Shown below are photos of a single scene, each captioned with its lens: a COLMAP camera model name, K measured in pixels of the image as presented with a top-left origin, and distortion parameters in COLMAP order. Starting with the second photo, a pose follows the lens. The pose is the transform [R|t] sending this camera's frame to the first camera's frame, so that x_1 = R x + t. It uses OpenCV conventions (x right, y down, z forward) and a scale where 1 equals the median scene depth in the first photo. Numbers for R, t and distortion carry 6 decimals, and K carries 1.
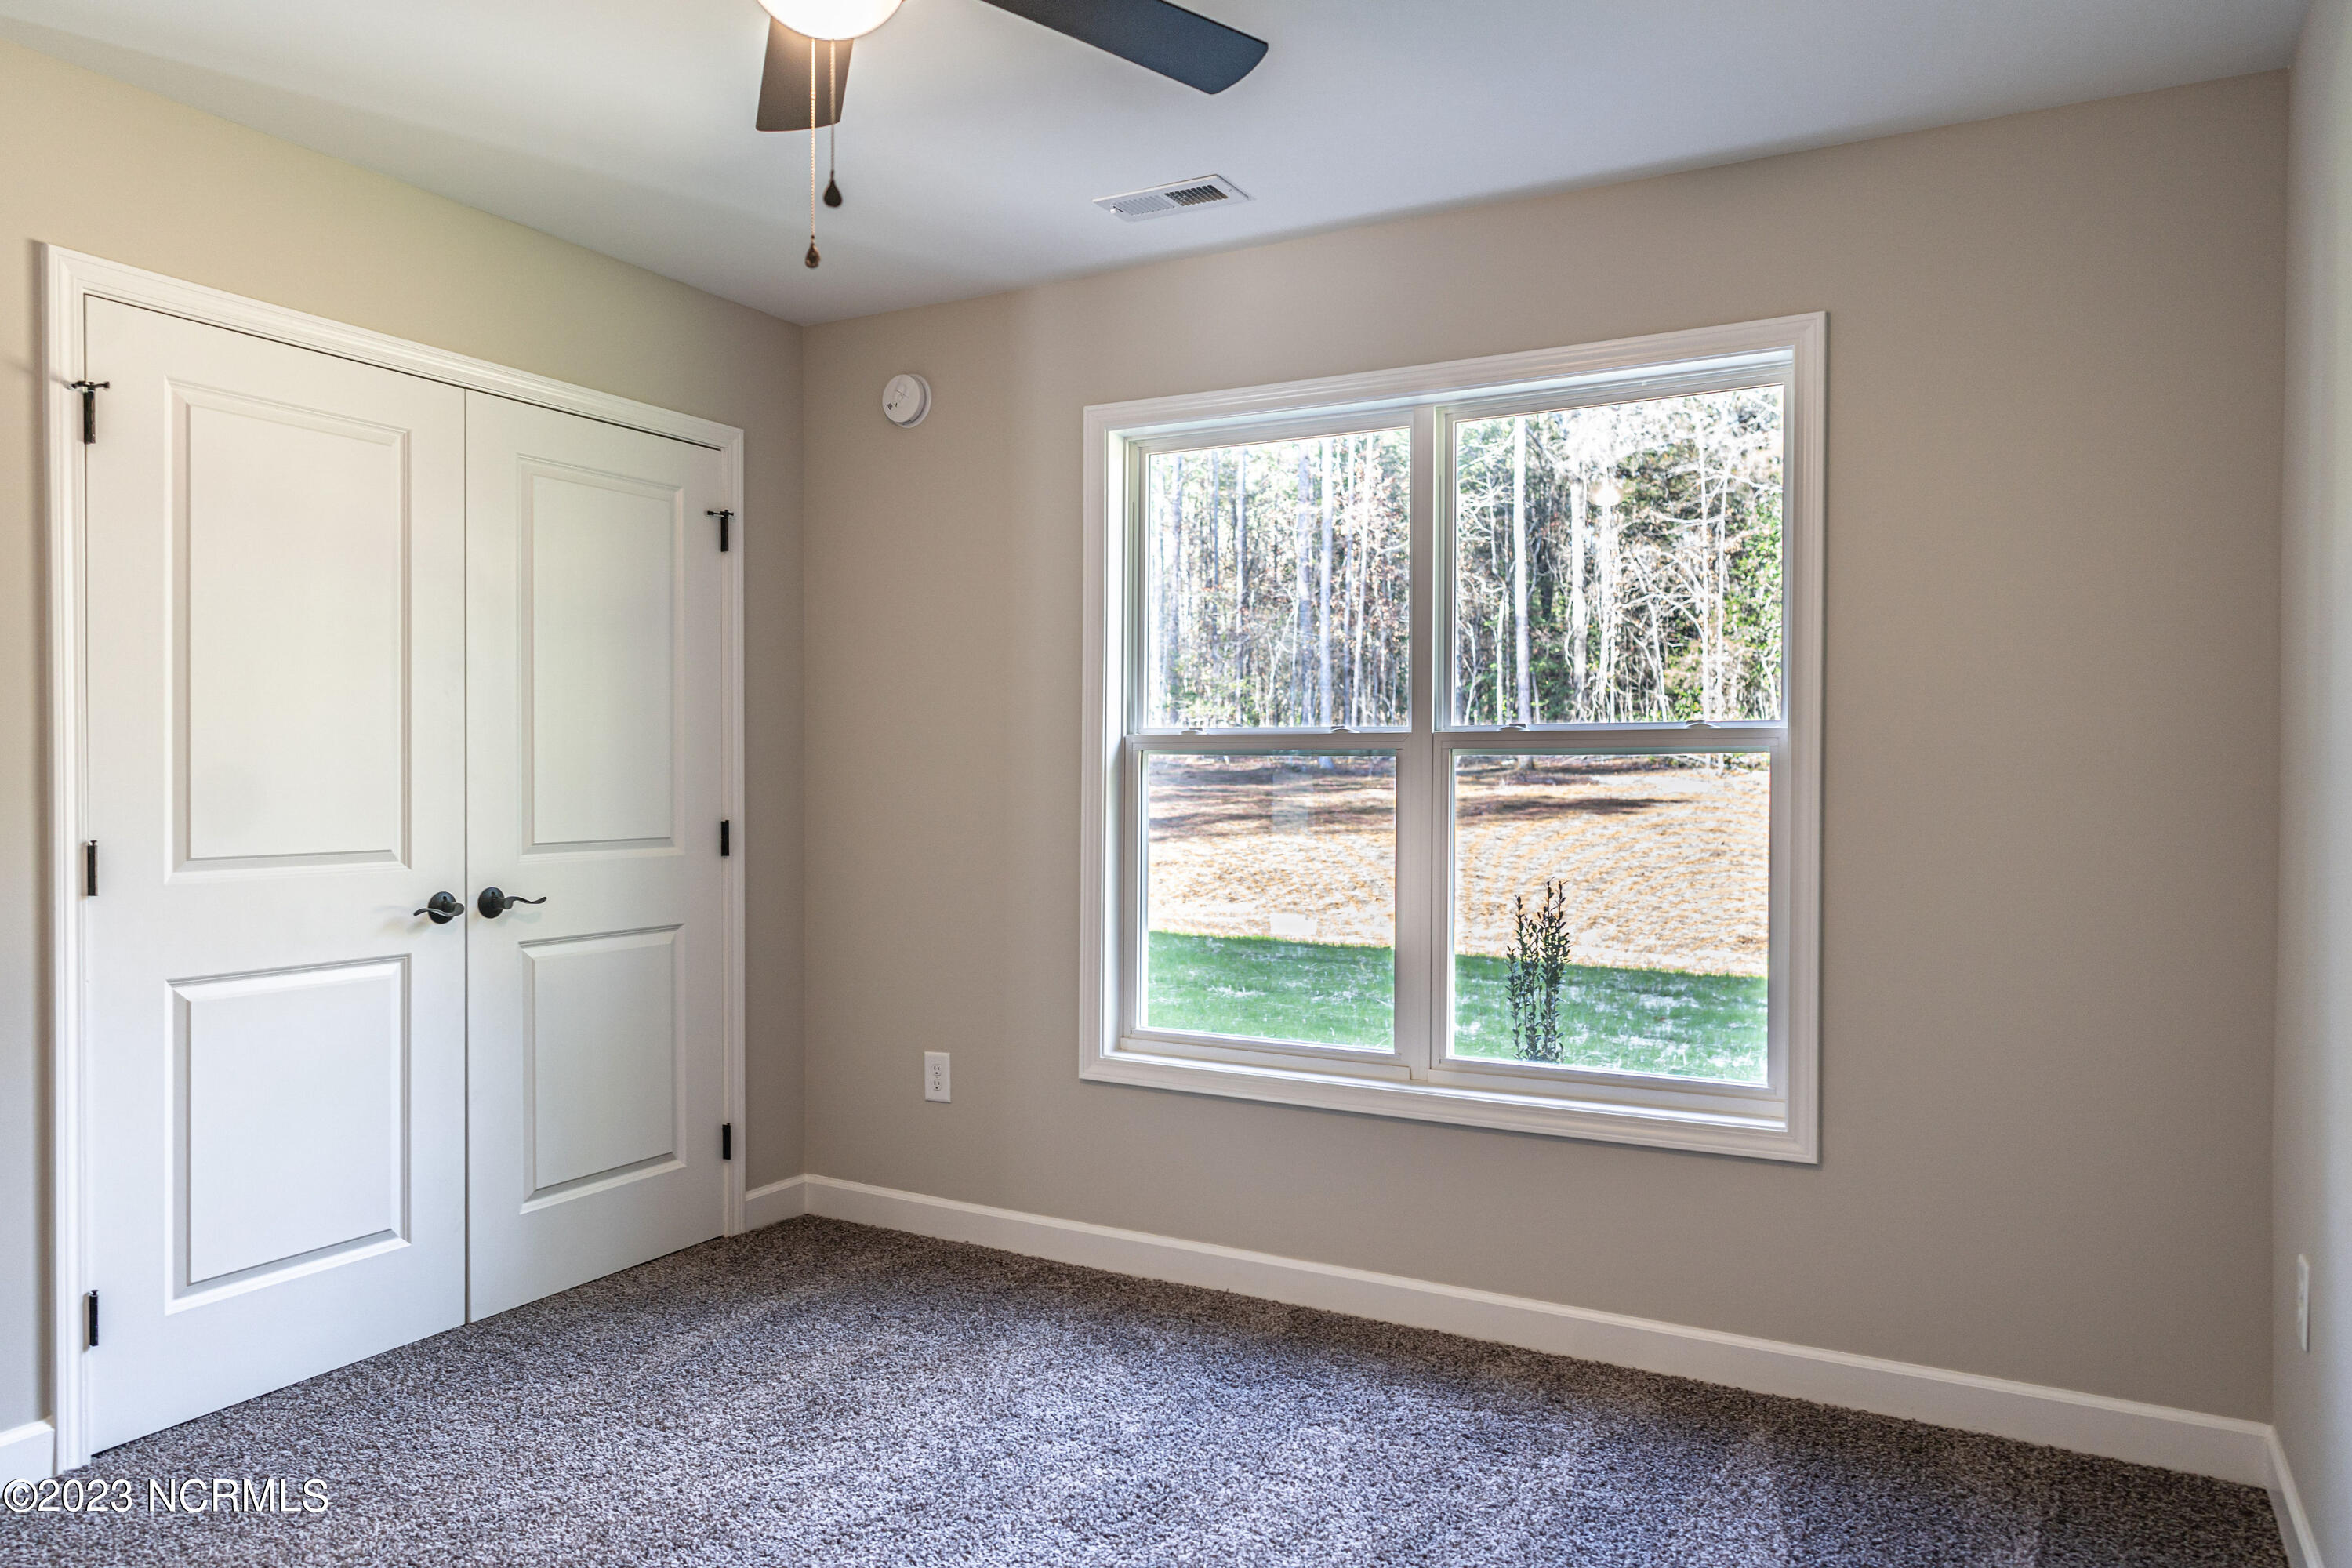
lens RADIAL K [[1588.0, 0, 1173.7], [0, 1588.0, 807.0], [0, 0, 1]] dist [-0.005278, -0.000753]
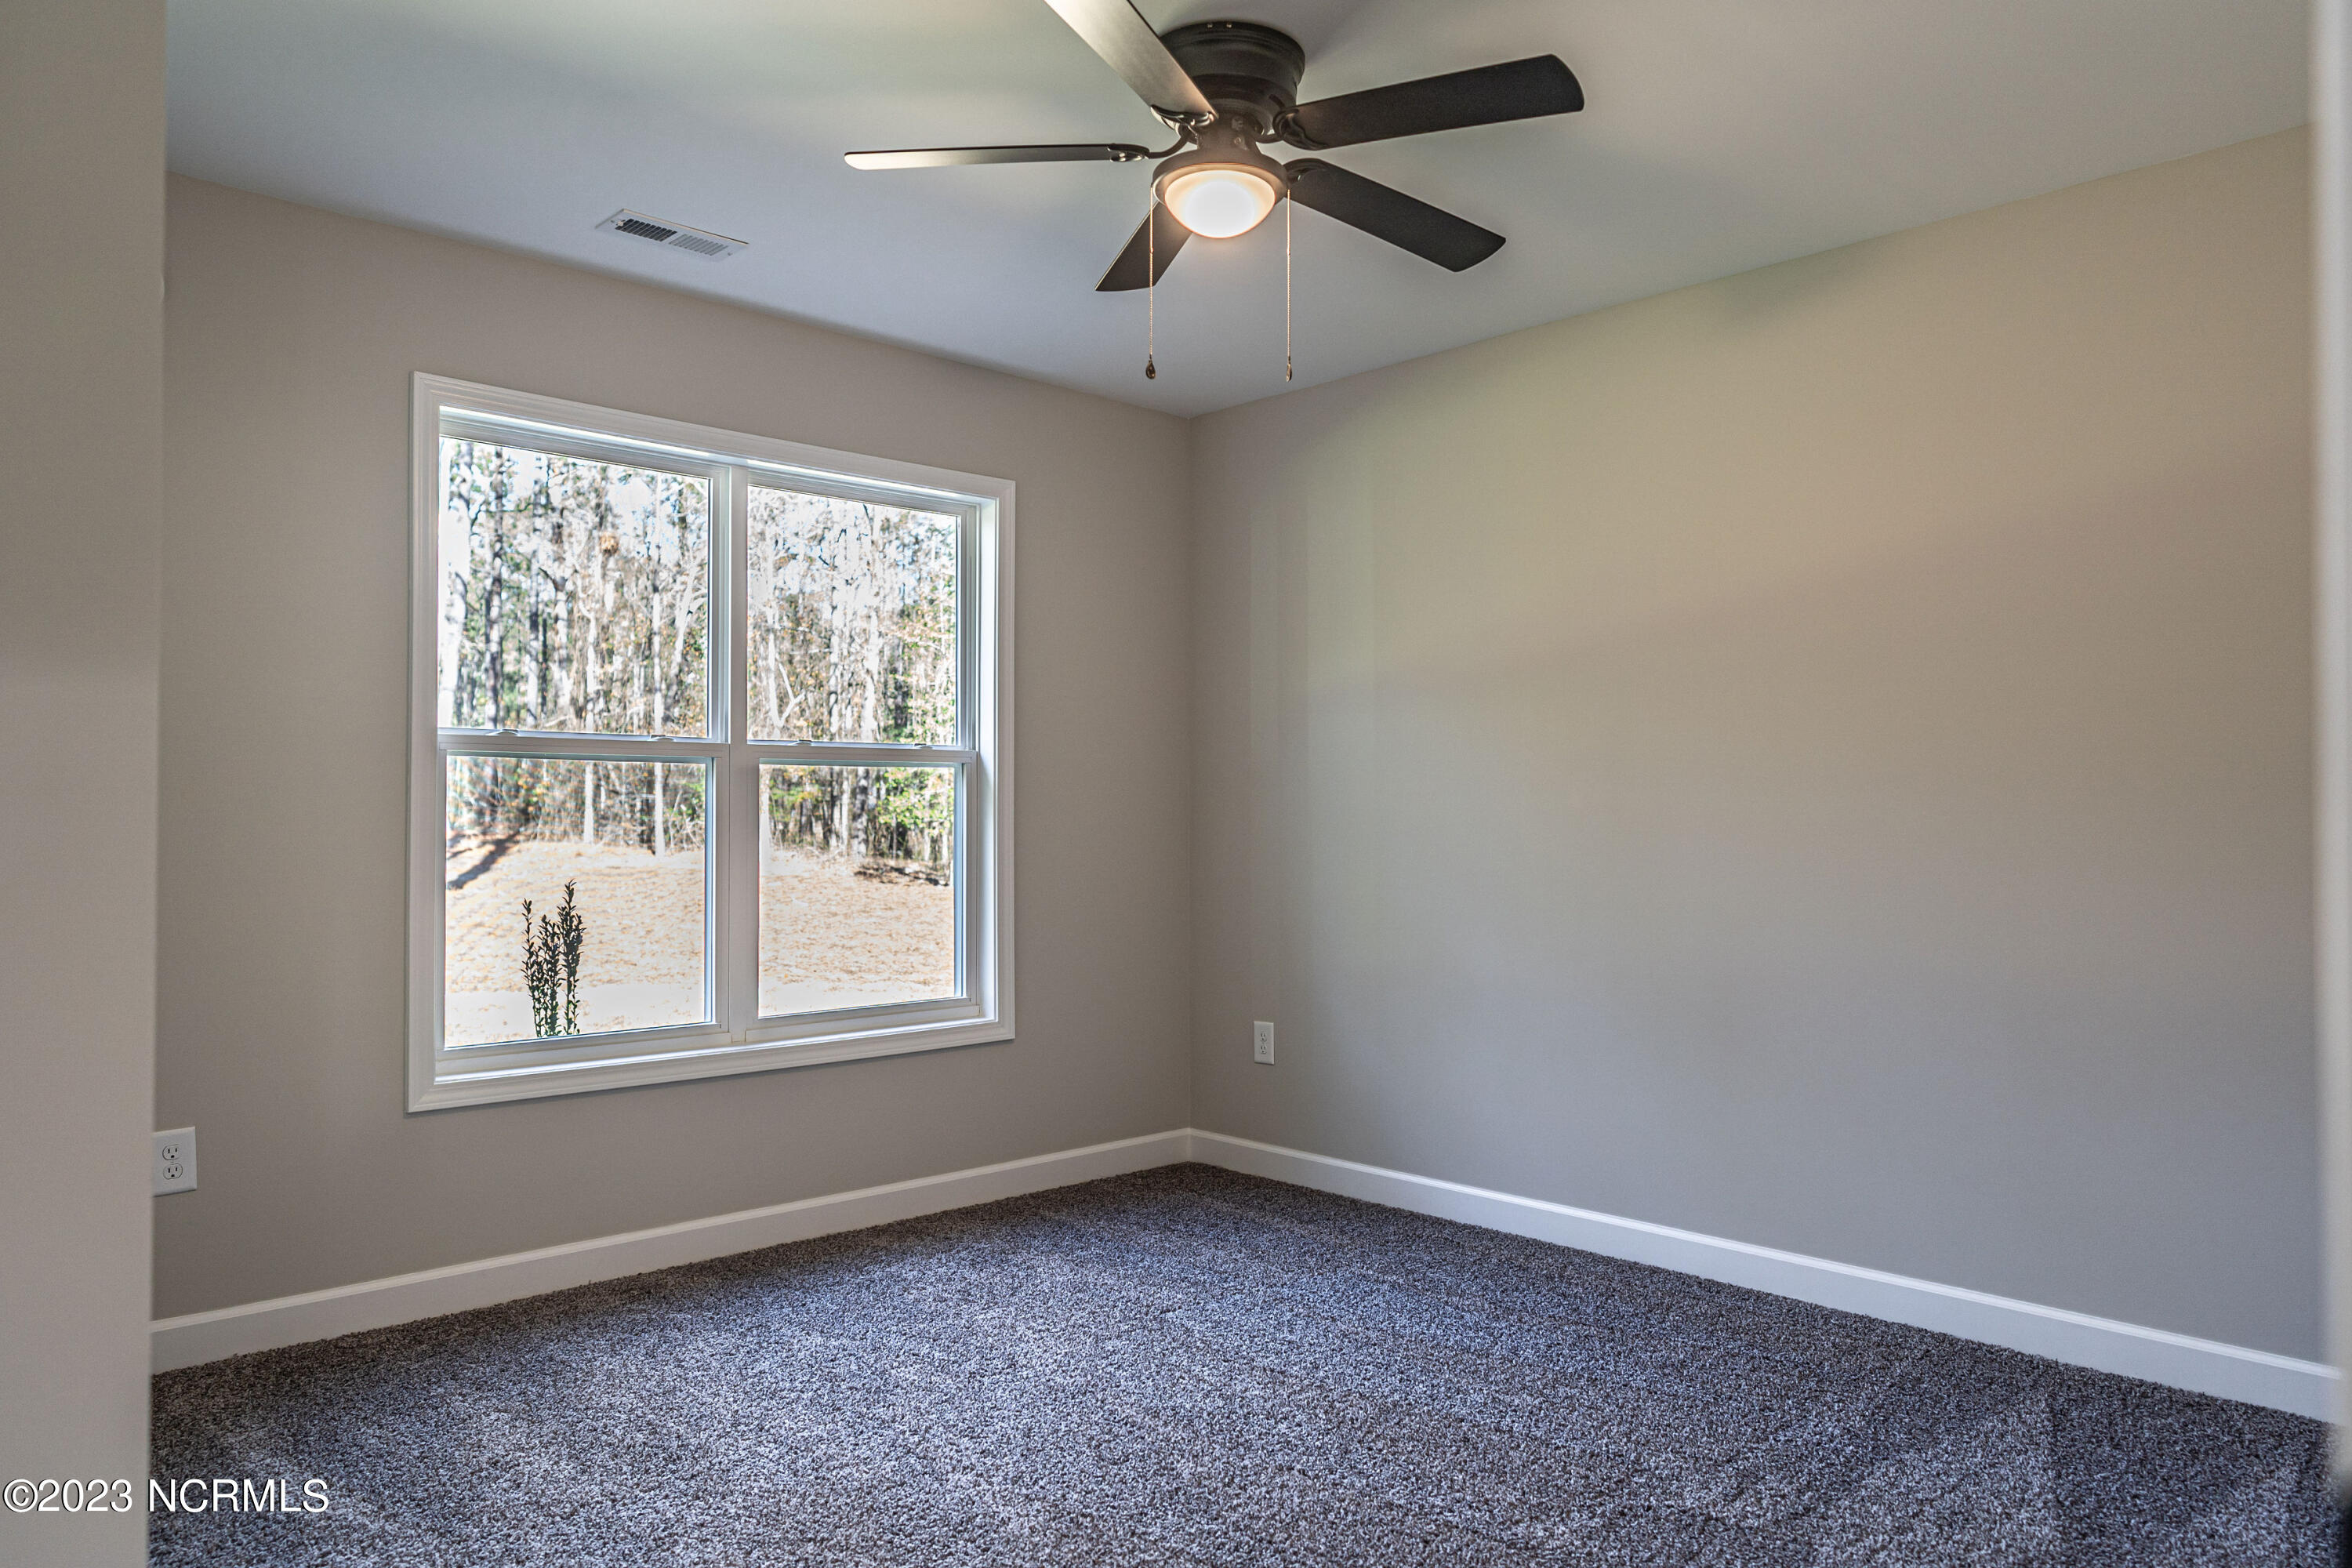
lens RADIAL K [[1570.2, 0, 1176.0], [0, 1570.2, 784.0], [0, 0, 1]] dist [0.002866, 0.000552]
pose [[0.301309, 0.010280, 0.953471, -0.859876], [0.014116, 0.999784, -0.015240, 0.005179], [-0.953422, 0.018052, 0.301099, 0.345973]]
